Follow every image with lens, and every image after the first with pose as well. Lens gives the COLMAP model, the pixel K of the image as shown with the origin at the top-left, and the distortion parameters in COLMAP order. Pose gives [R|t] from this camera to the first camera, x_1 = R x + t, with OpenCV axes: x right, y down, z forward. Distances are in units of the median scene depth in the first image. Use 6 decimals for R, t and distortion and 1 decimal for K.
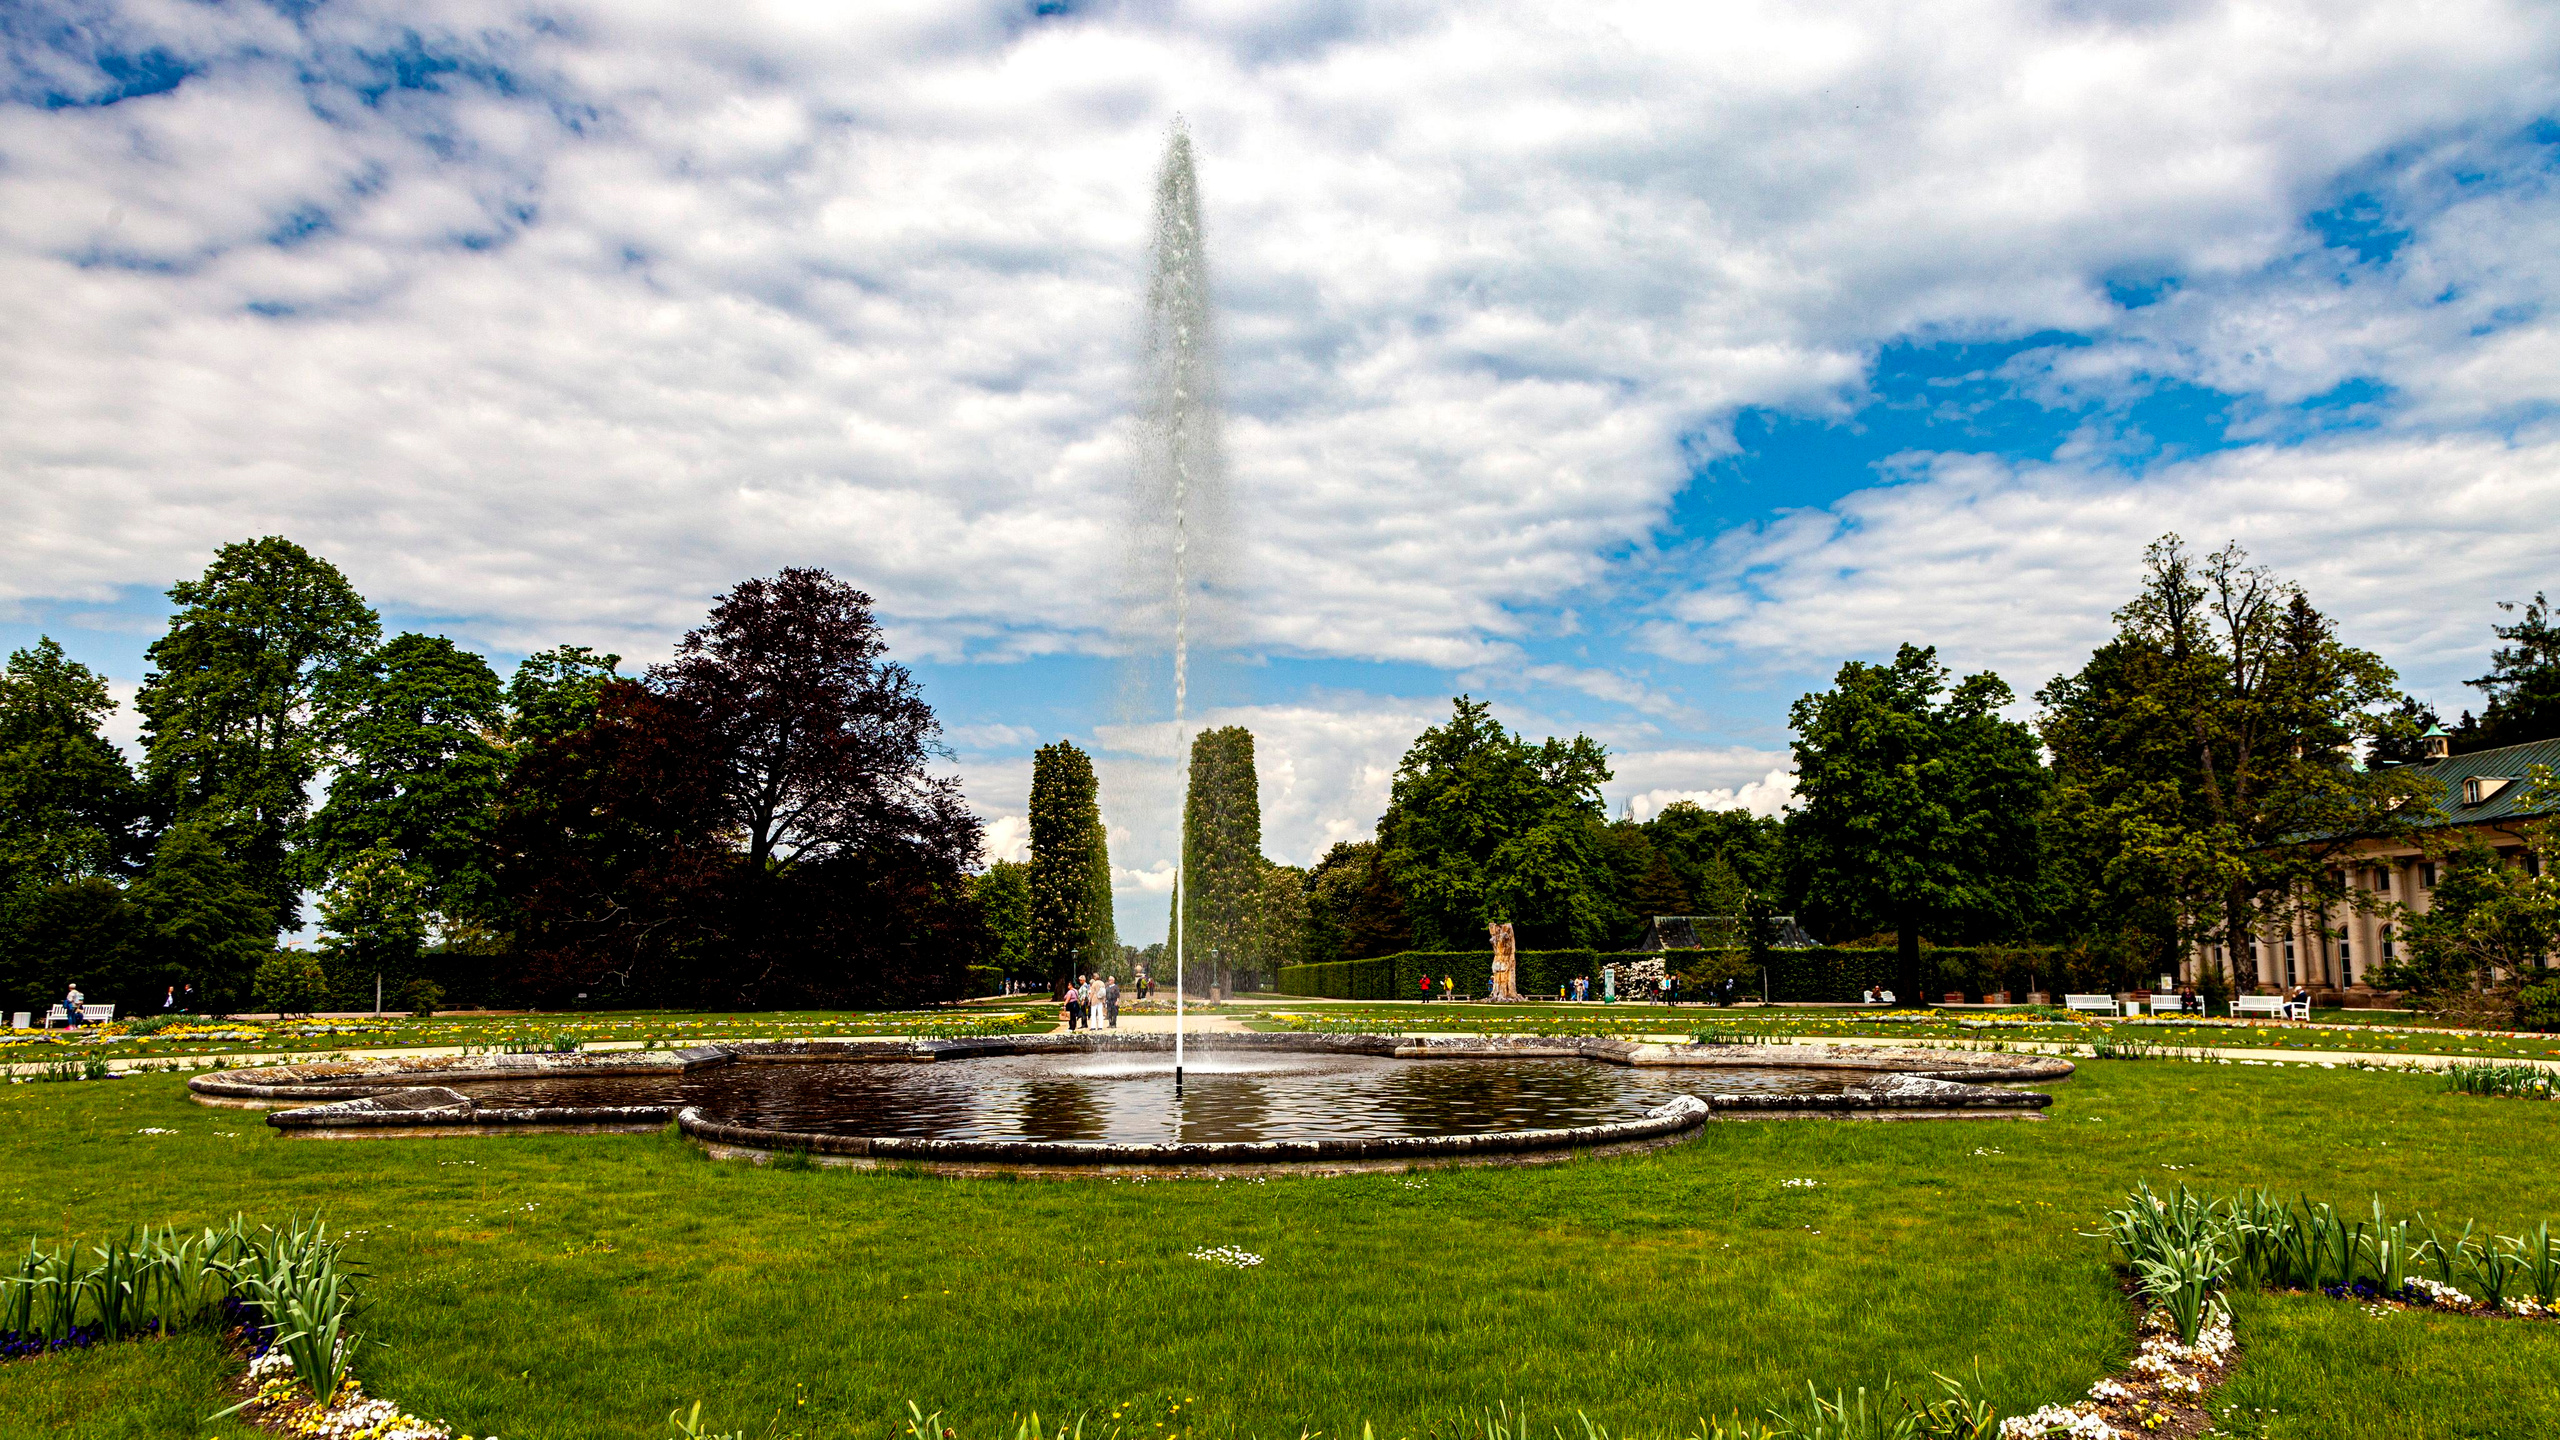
lens RADIAL K [[1685.4, 0, 1280.0], [0, 1685.4, 720.0], [0, 0, 1]] dist [0.004569, -0.000461]
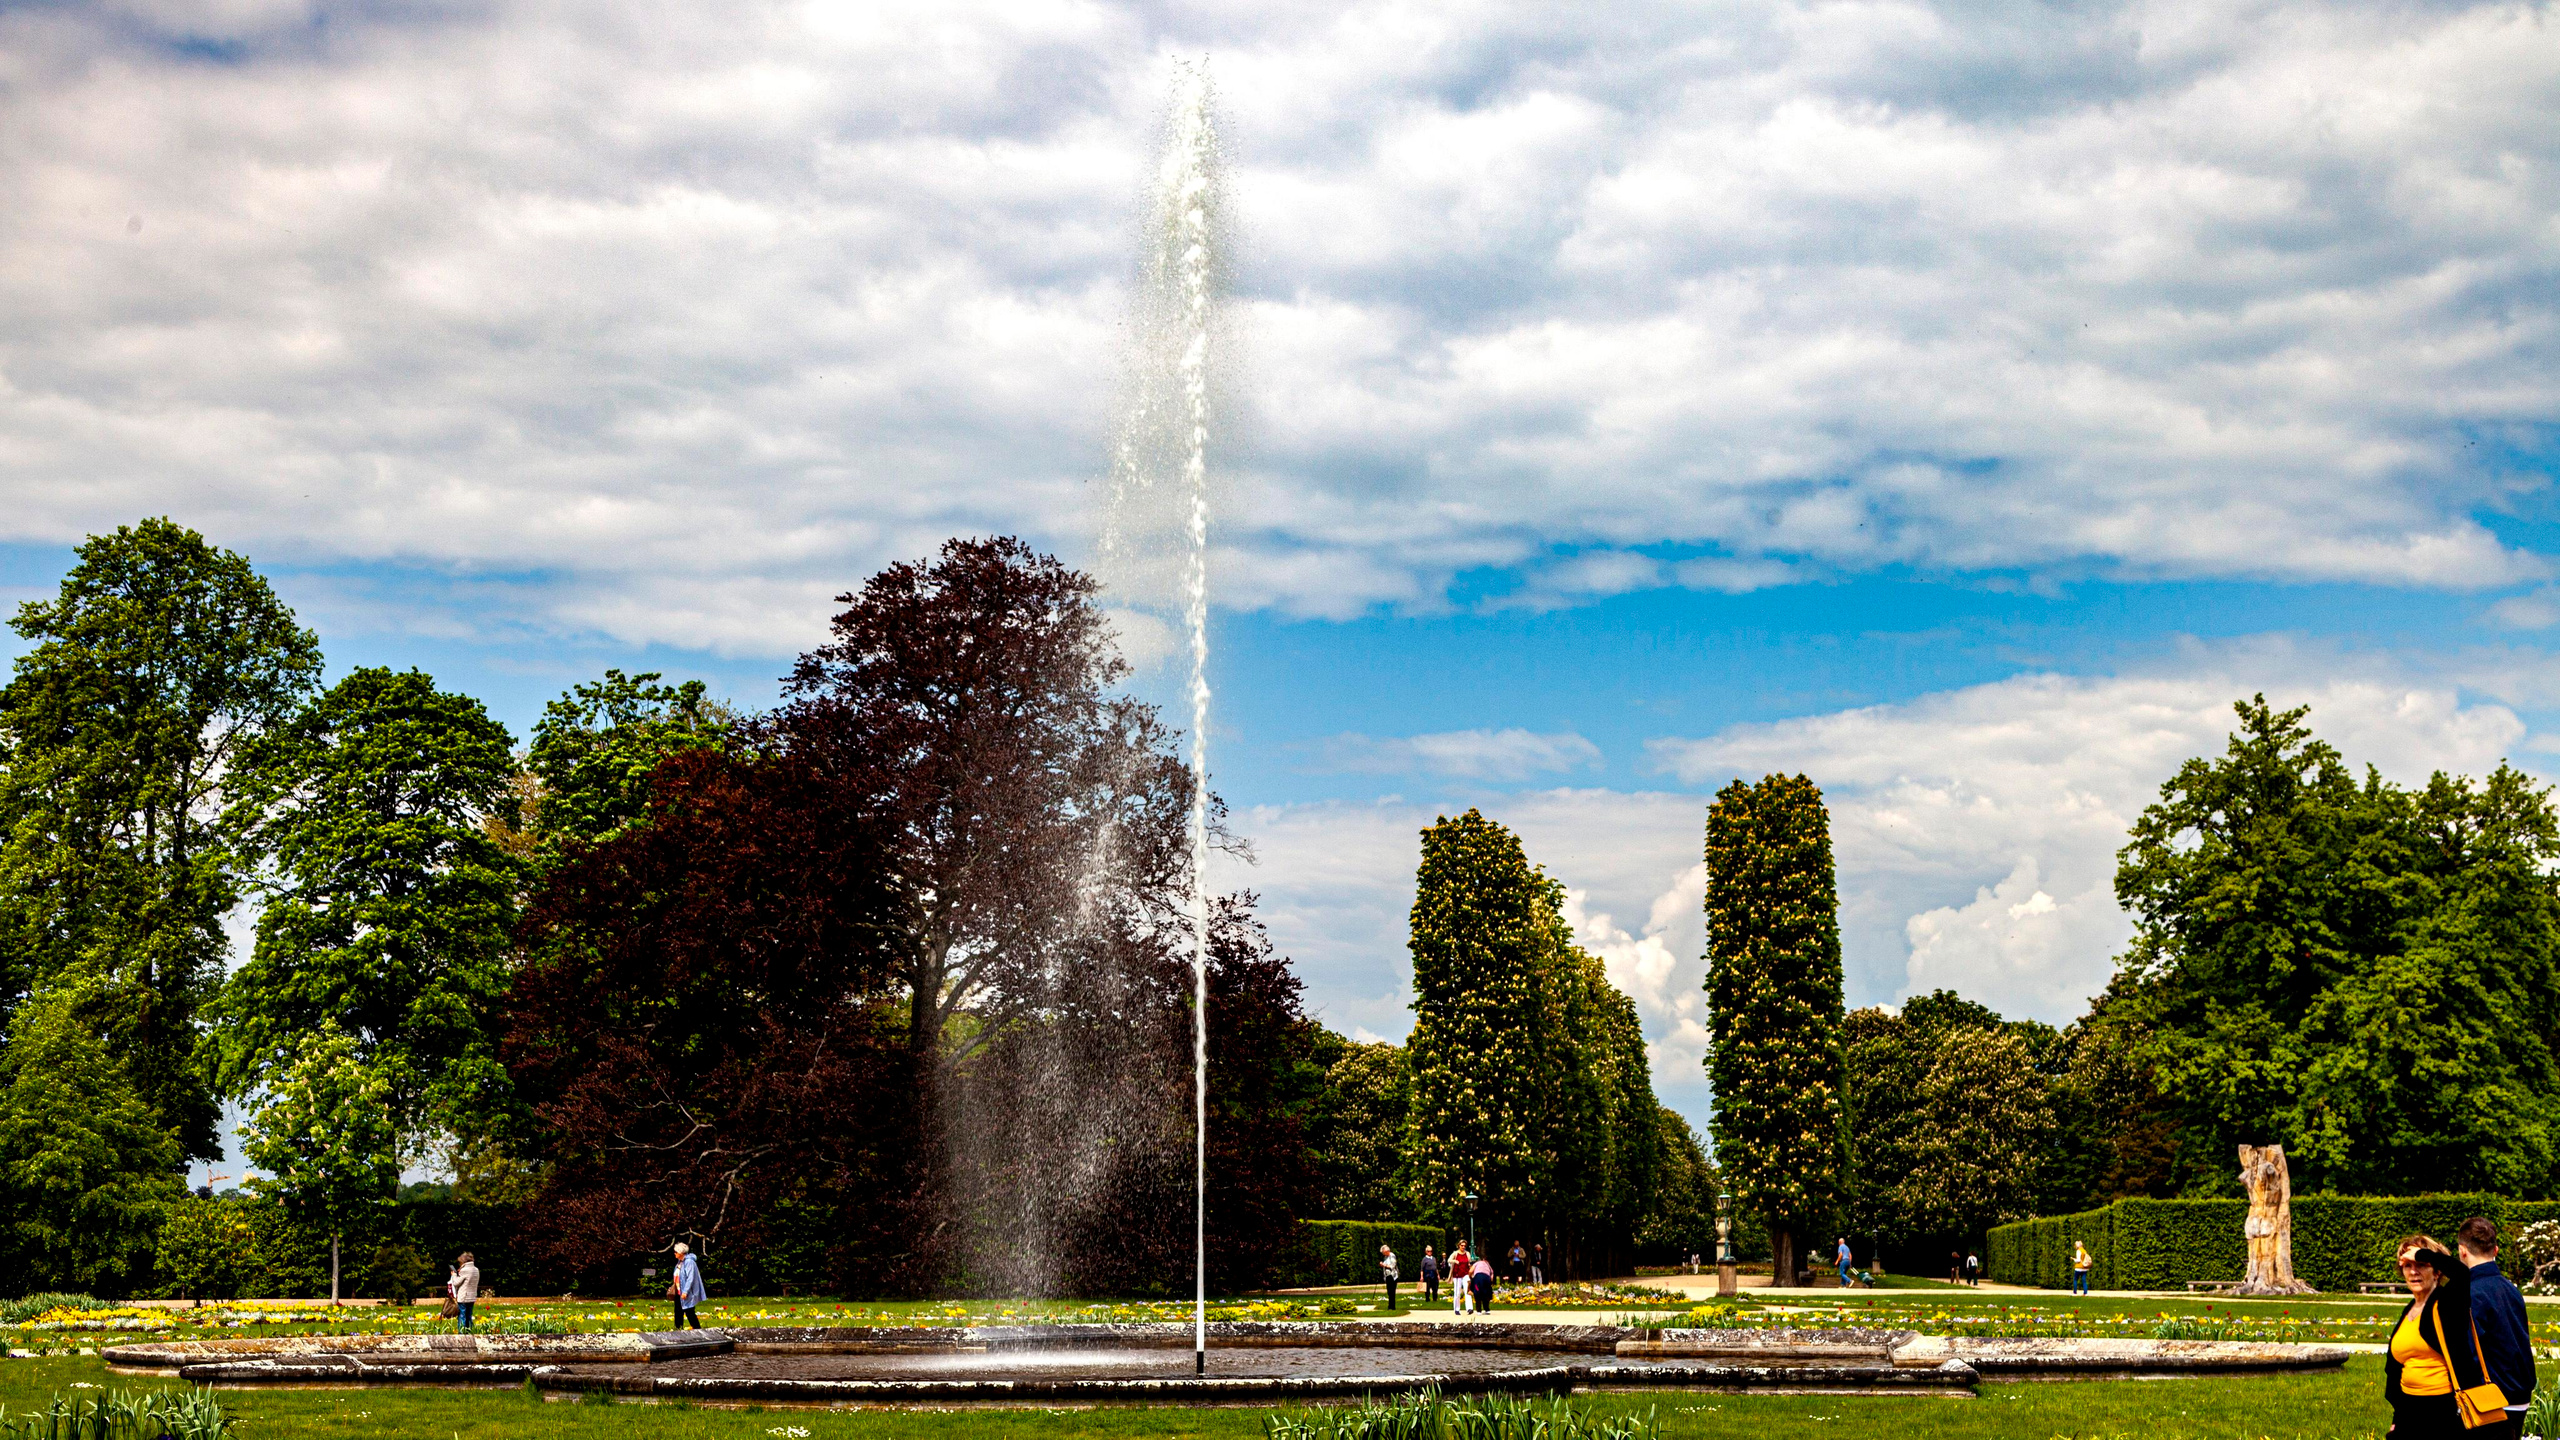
lens RADIAL K [[3588.9, 0, 1280.0], [0, 3588.9, 720.0], [0, 0, 1]] dist [0.096540, -0.661034]
pose [[0.971247, -0.032190, -0.235888, 0.092994], [0.033609, 0.999433, 0.001996, -0.022940], [0.235690, -0.009867, 0.971778, -0.154780]]
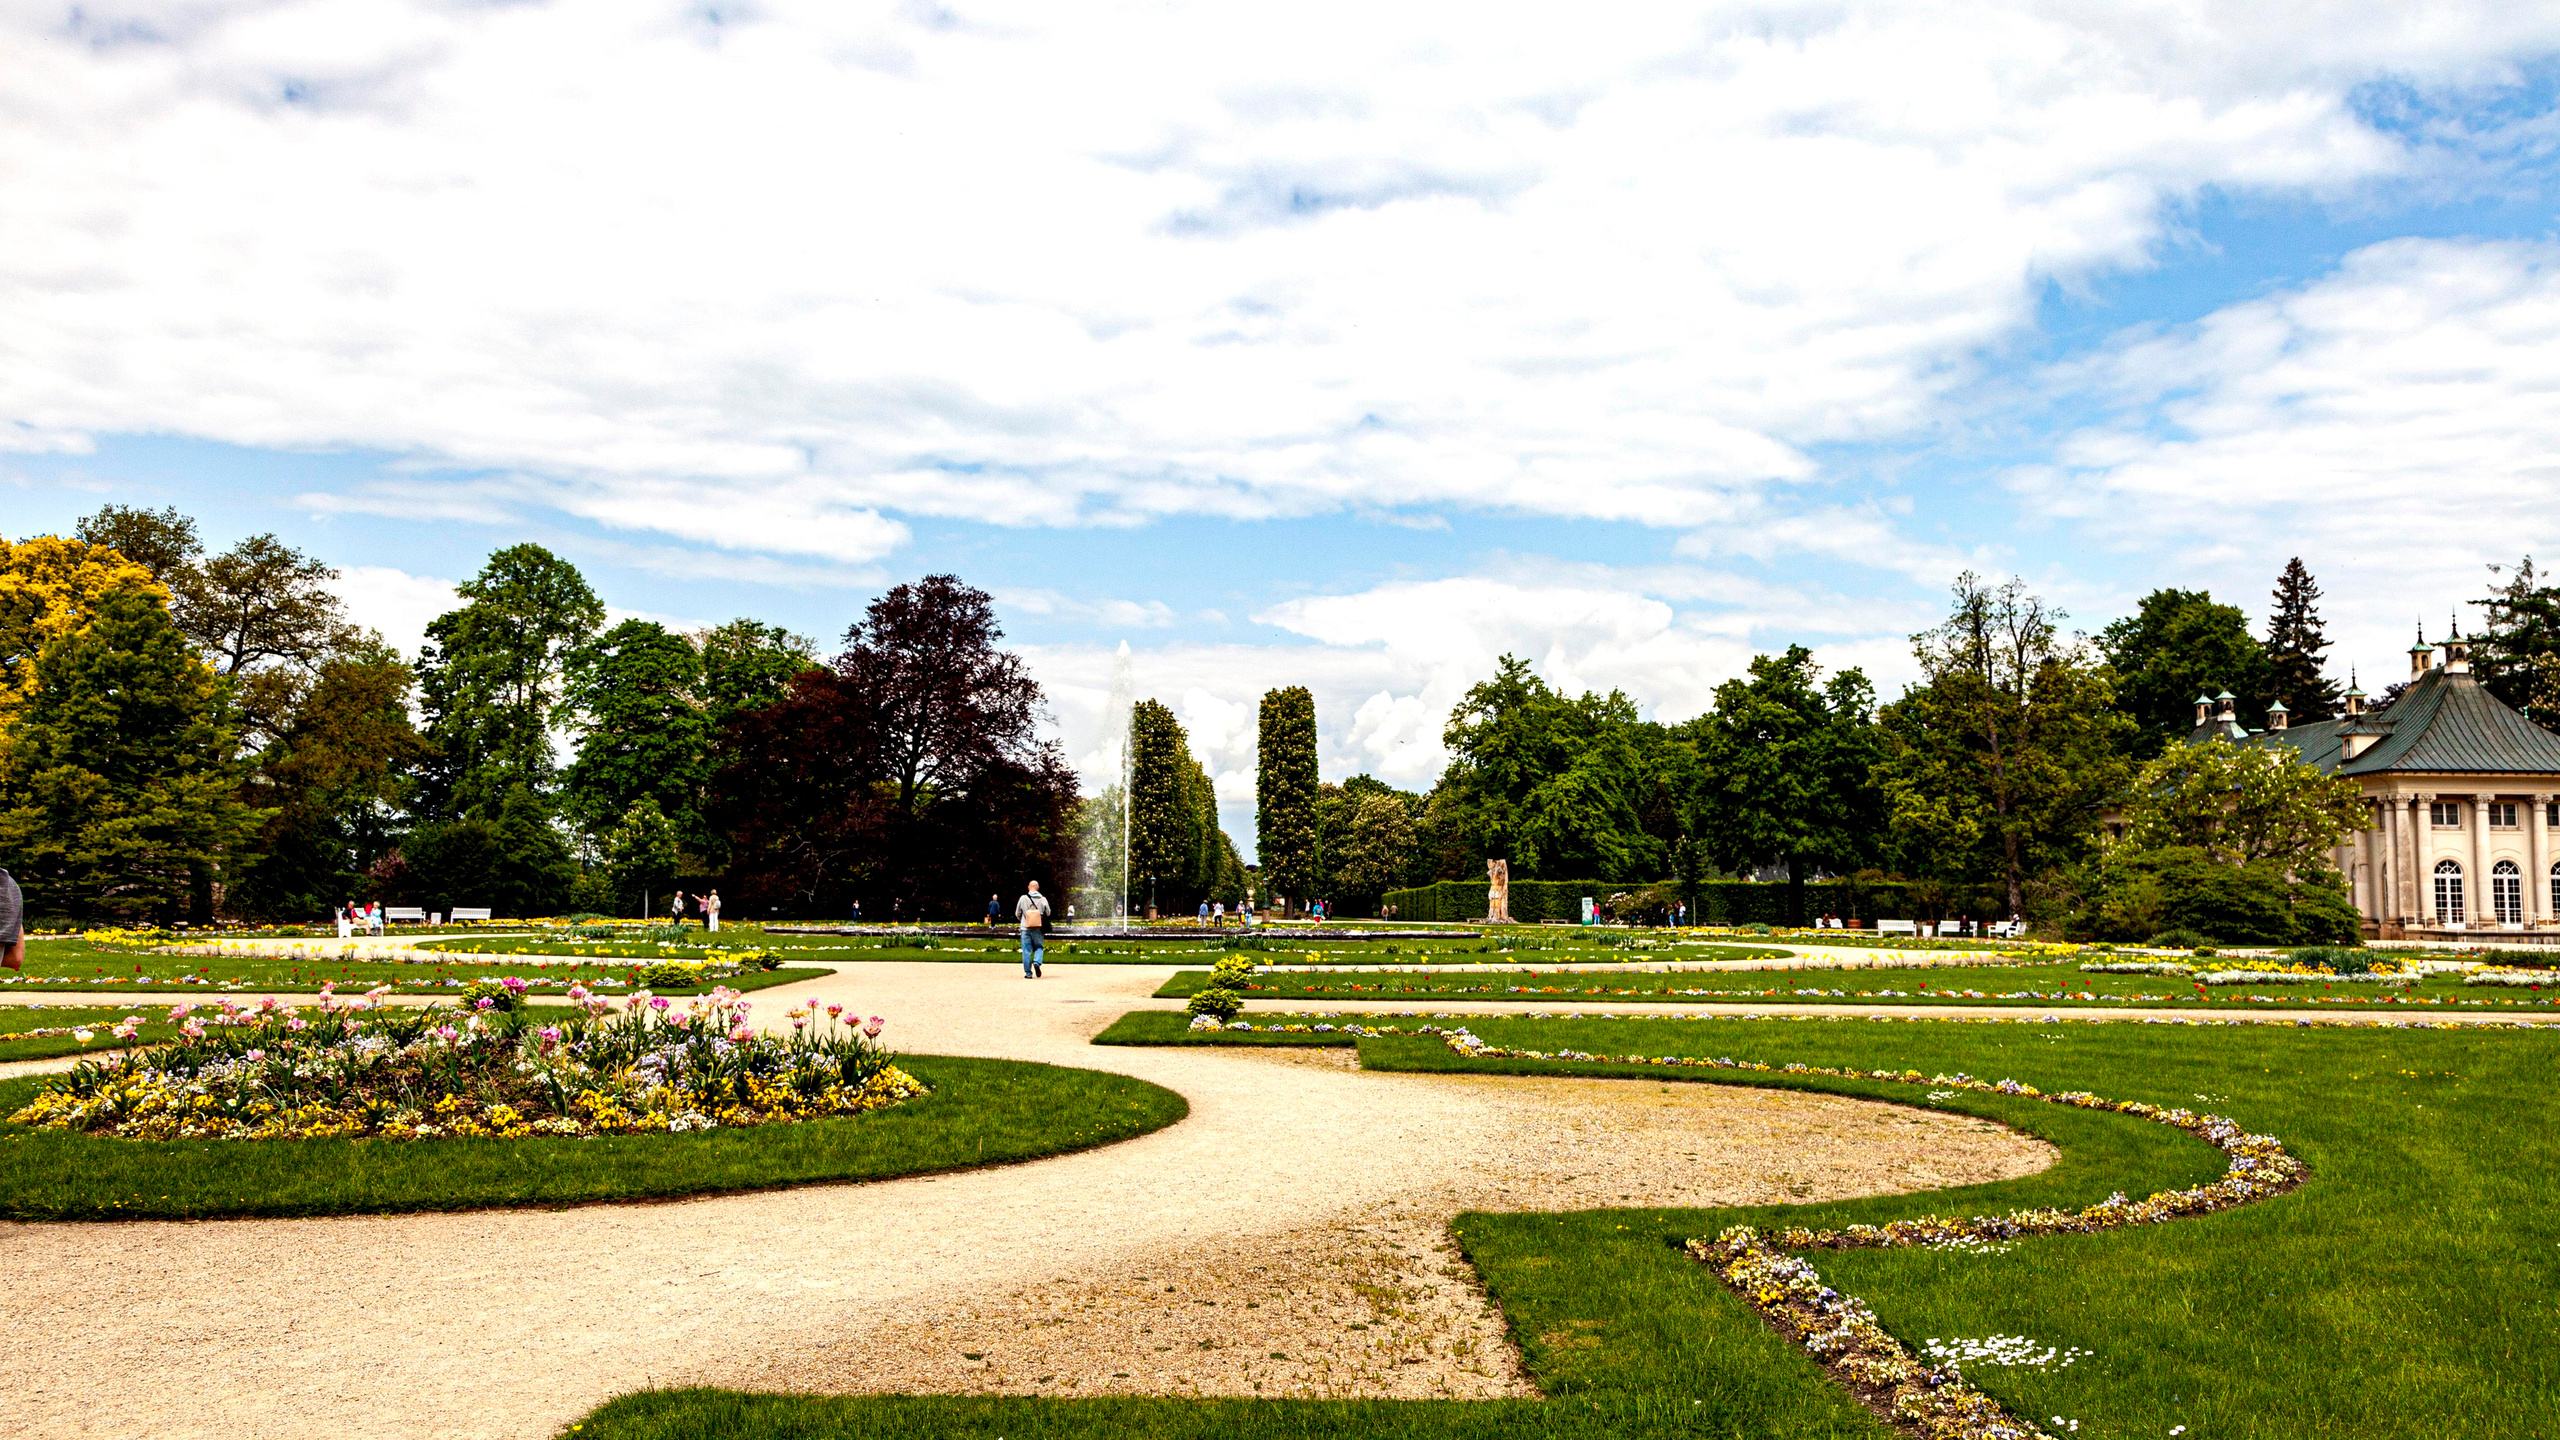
lens RADIAL K [[2118.1, 0, 1280.5], [0, 2118.1, 628.5], [0, 0, 1]] dist [-0.005895, -0.006495]
pose [[0.995205, -0.000406, -0.097814, 0.113316], [0.002457, 0.999780, 0.020847, -0.072075], [0.097784, -0.020987, 0.994986, -0.492315]]
